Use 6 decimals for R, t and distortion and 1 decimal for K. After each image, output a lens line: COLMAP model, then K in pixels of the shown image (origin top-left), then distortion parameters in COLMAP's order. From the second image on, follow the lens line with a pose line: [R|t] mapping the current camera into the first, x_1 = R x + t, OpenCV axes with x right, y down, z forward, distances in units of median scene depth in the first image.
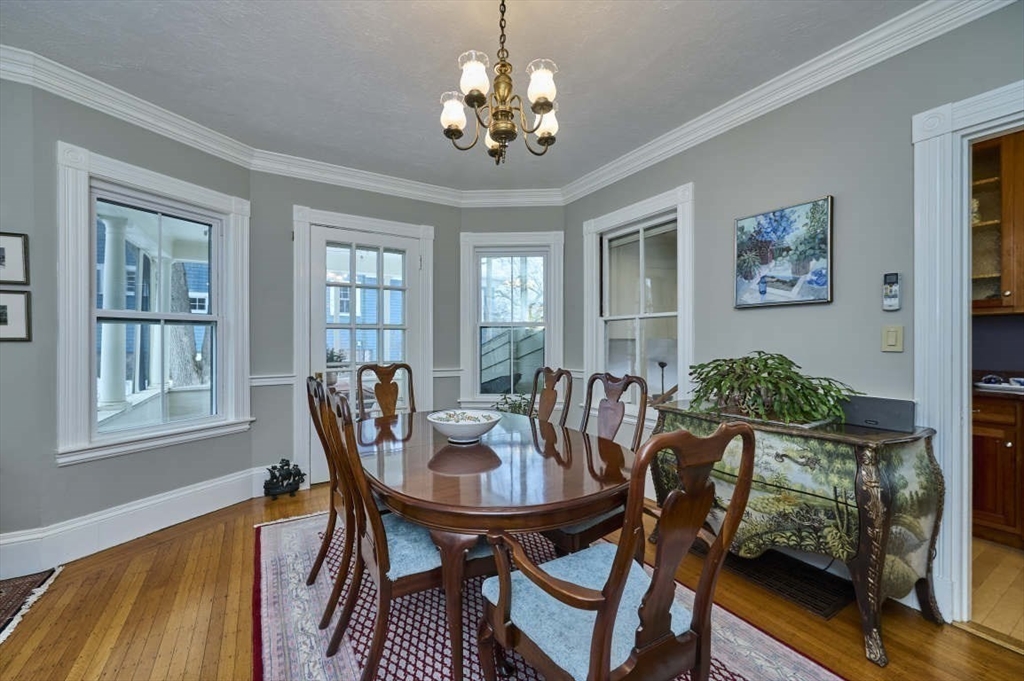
lens RADIAL K [[407.2, 0, 510.5], [0, 407.2, 332.8], [0, 0, 1]] dist [0.000348, -0.000311]
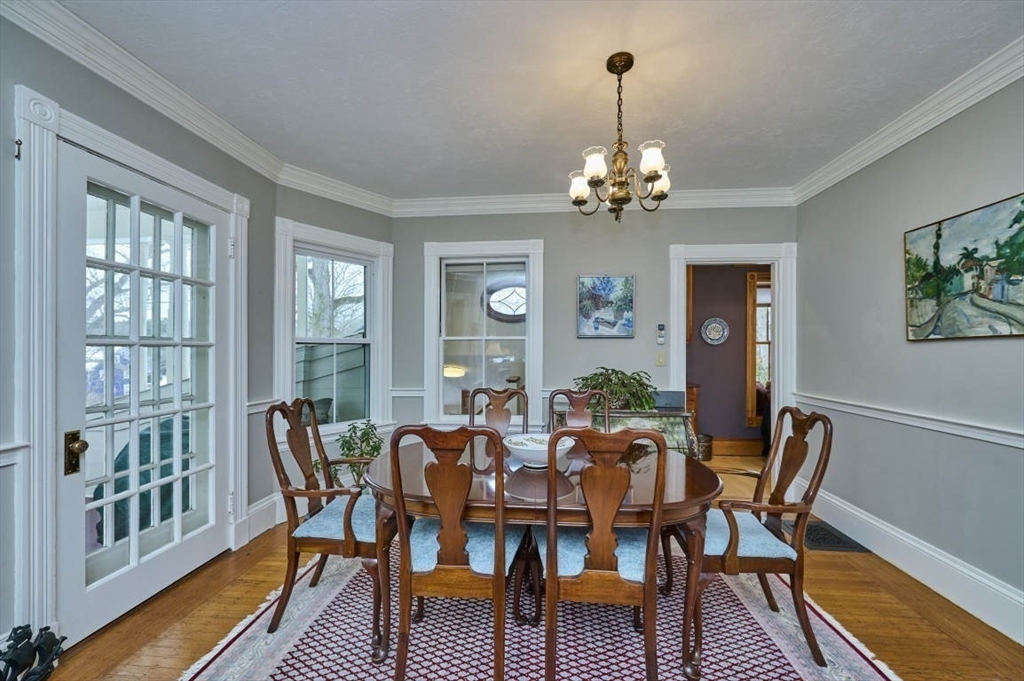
lens RADIAL K [[406.2, 0, 512.9], [0, 406.2, 342.0], [0, 0, 1]] dist [-0.000064, 0.000121]
pose [[0.590771, 0.019464, 0.806604, -0.787891], [-0.016083, 0.999794, -0.012346, -0.024271], [-0.806679, -0.005679, 0.590963, 0.355215]]
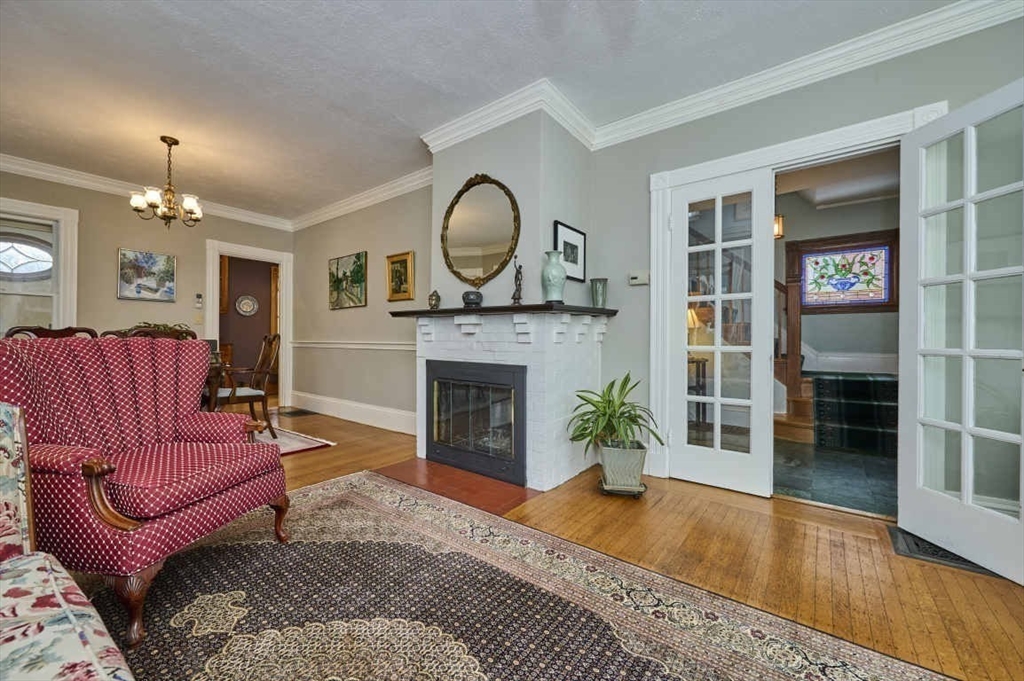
lens RADIAL K [[408.9, 0, 510.8], [0, 408.9, 343.1], [0, 0, 1]] dist [0.001628, -0.000095]
pose [[-0.349654, -0.003281, 0.936873, -1.829338], [-0.019307, 0.999807, -0.003704, 0.116435], [-0.936680, -0.019383, -0.349650, 0.017408]]
